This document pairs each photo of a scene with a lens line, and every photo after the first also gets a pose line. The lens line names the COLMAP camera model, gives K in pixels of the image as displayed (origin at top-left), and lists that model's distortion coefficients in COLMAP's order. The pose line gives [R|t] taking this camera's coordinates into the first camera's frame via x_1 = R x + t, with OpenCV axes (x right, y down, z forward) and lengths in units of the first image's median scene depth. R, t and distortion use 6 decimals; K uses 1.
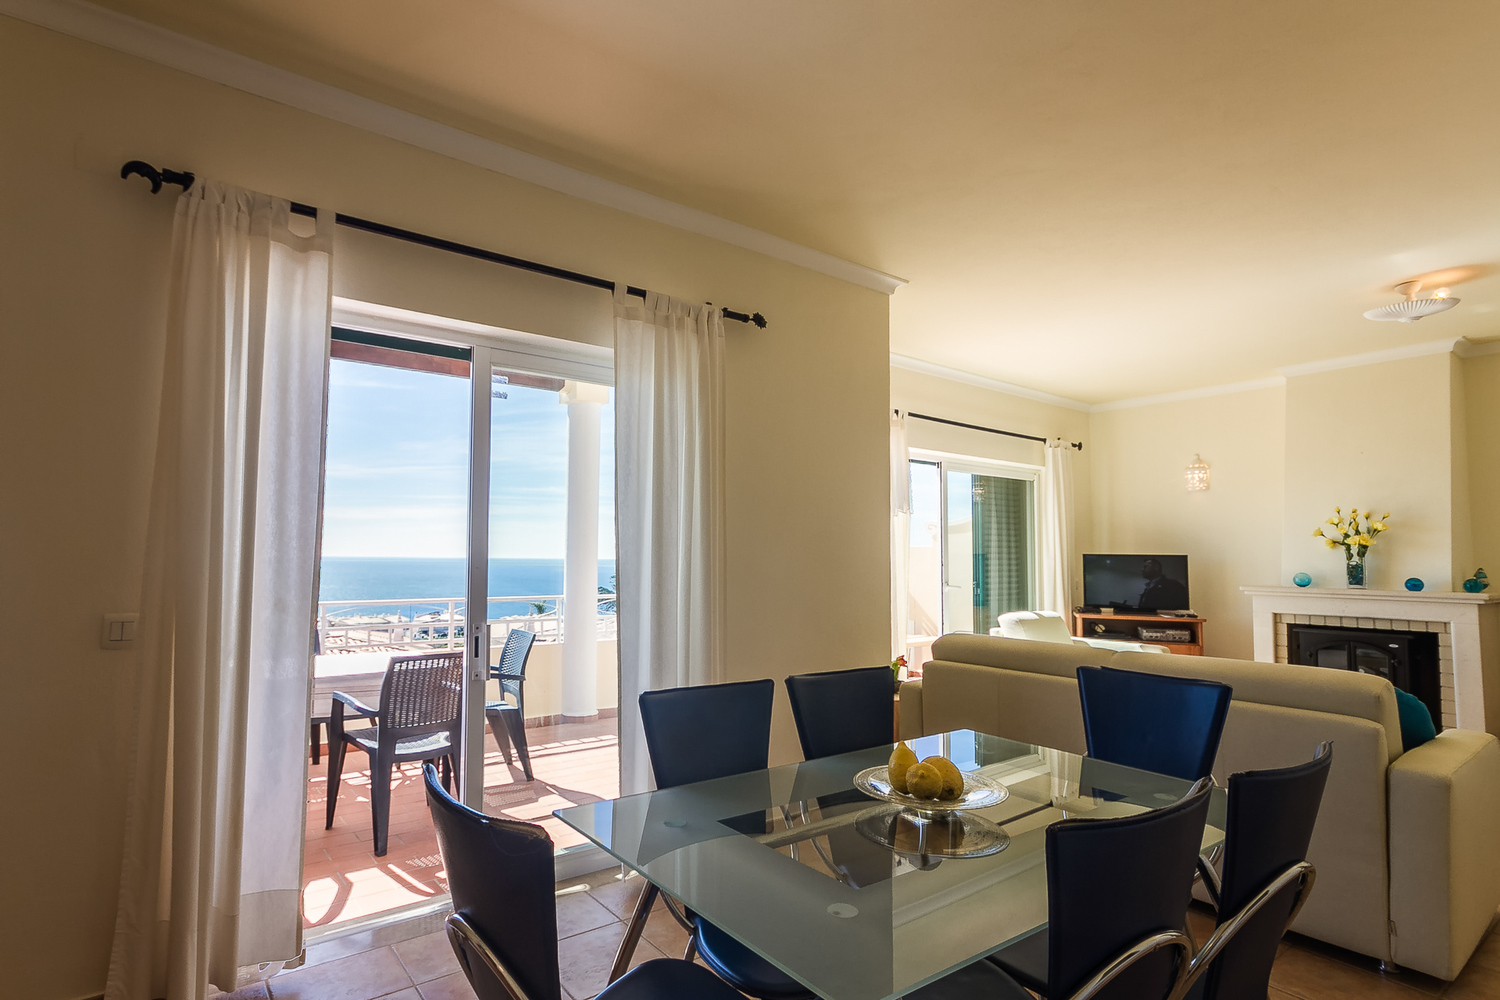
lens RADIAL K [[739.8, 0, 730.9], [0, 739.8, 511.3], [0, 0, 1]] dist [0.004372, 0.000880]
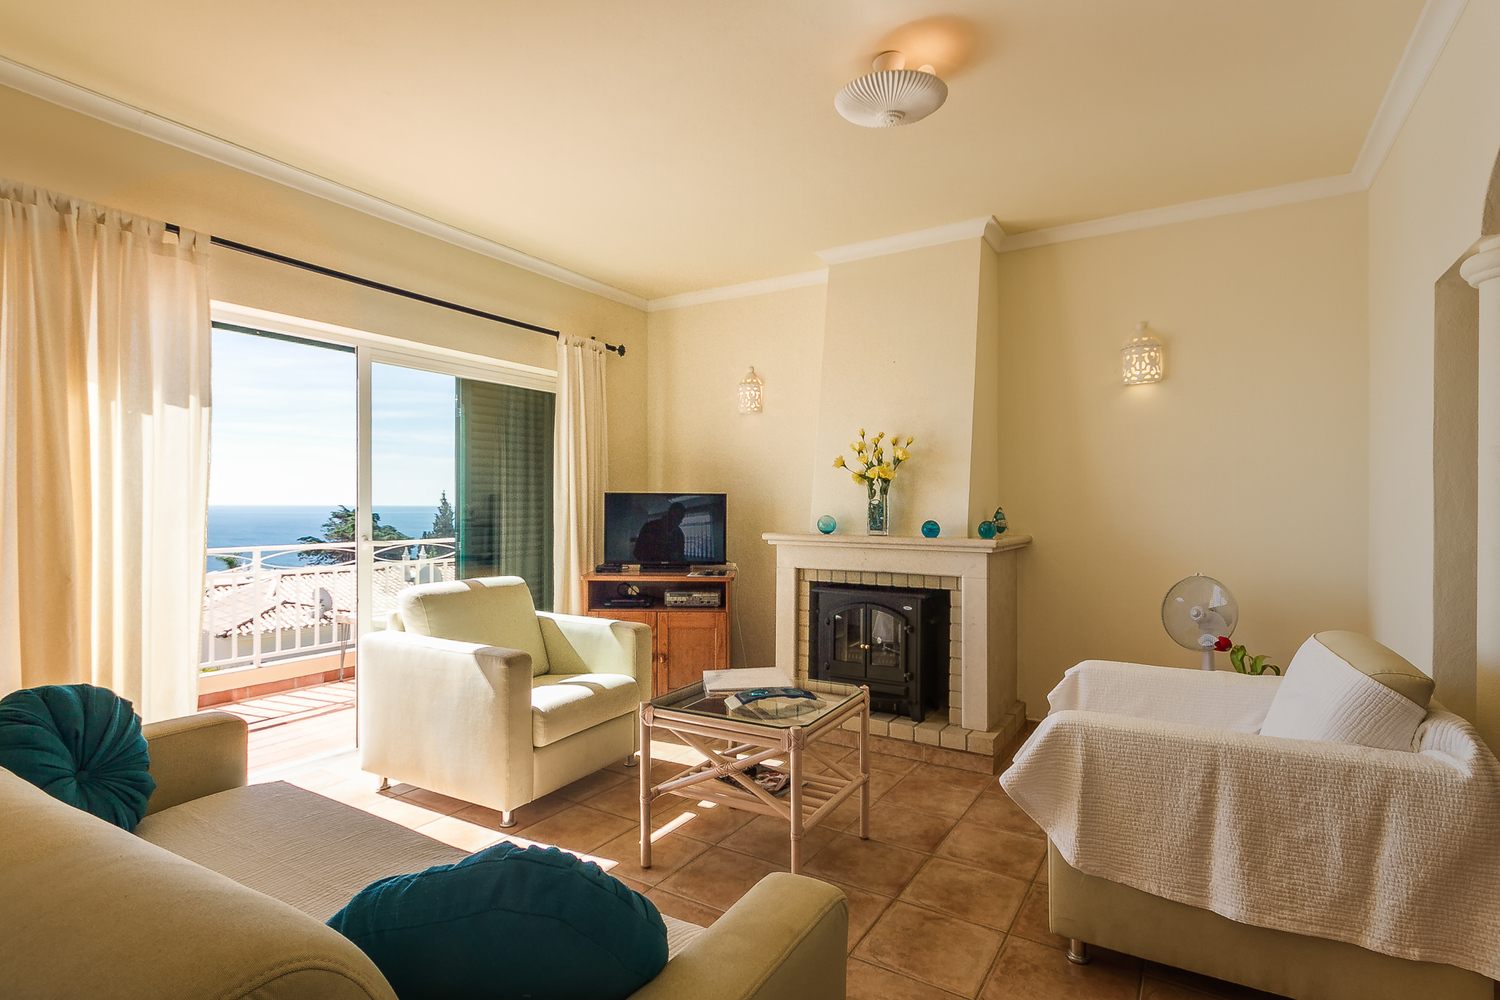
lens RADIAL K [[772.8, 0, 750.0], [0, 772.8, 500.0], [0, 0, 1]] dist [-0.000512, 0.000183]
pose [[0.919499, -0.004559, 0.393065, 0.385605], [-0.019153, 0.998226, 0.056382, 0.023429], [-0.392625, -0.059371, 0.917780, 0.300119]]
